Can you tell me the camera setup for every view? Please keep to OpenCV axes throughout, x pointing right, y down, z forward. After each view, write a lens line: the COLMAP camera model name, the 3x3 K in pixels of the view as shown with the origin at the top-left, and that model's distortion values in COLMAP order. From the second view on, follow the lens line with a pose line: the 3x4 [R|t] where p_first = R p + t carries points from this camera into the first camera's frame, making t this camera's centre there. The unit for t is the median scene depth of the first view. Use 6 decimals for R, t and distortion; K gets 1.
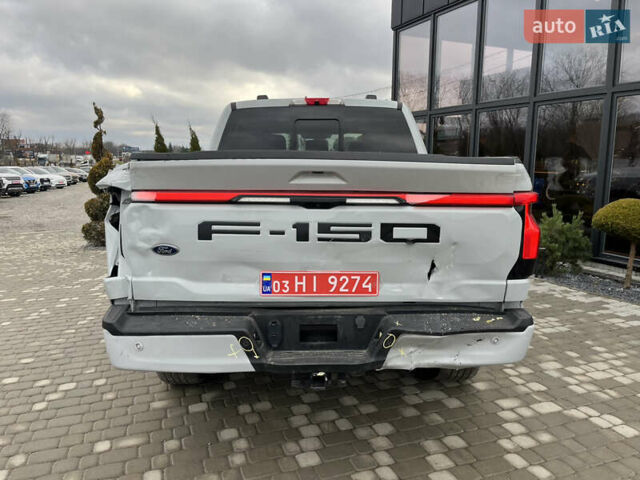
lens RADIAL K [[489.3, 0, 322.7], [0, 489.3, 236.0], [0, 0, 1]] dist [0.020702, -0.003276]
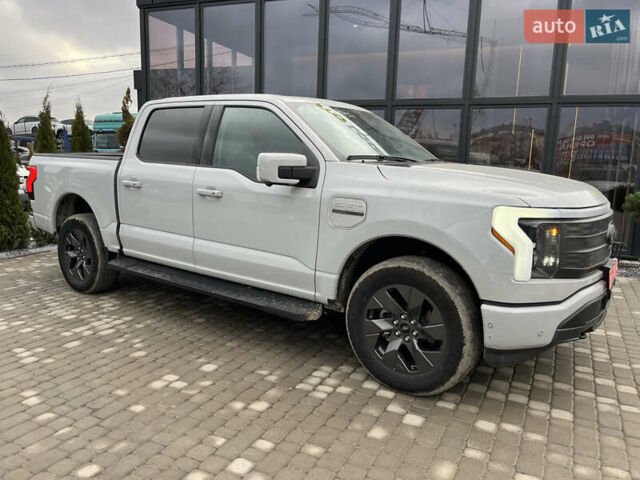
lens RADIAL K [[489.3, 0, 322.7], [0, 489.3, 236.0], [0, 0, 1]] dist [0.020702, -0.003276]
pose [[0.722700, -0.088602, 0.685459, -0.615790], [0.079523, 0.995822, 0.044875, -0.034296], [-0.686571, 0.022078, 0.726727, 0.270554]]
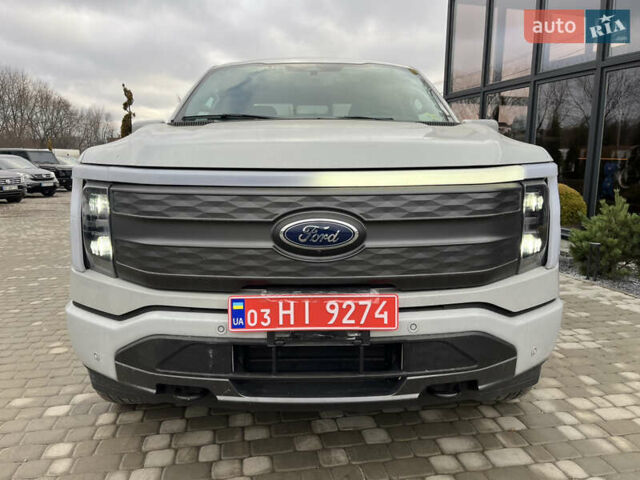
lens RADIAL K [[493.9, 0, 320.0], [0, 493.9, 240.0], [0, 0, 1]] dist [-0.002856, -0.007374]
pose [[0.984883, 0.031449, -0.170344, 0.186915], [-0.029461, 0.999465, 0.014184, 0.028005], [0.170699, -0.008951, 0.985282, 0.175000]]
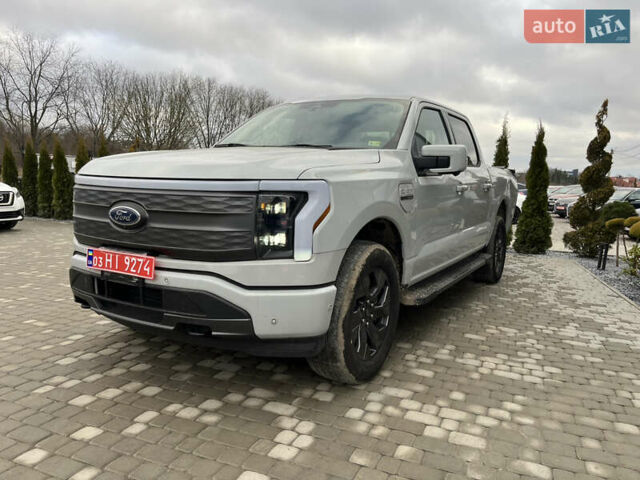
lens RADIAL K [[489.3, 0, 322.7], [0, 489.3, 236.0], [0, 0, 1]] dist [0.020702, -0.003276]
pose [[0.723252, 0.103497, -0.682785, 0.656429], [-0.118879, 0.992606, 0.024536, 0.011679], [0.680275, 0.063423, 0.730207, 0.249664]]
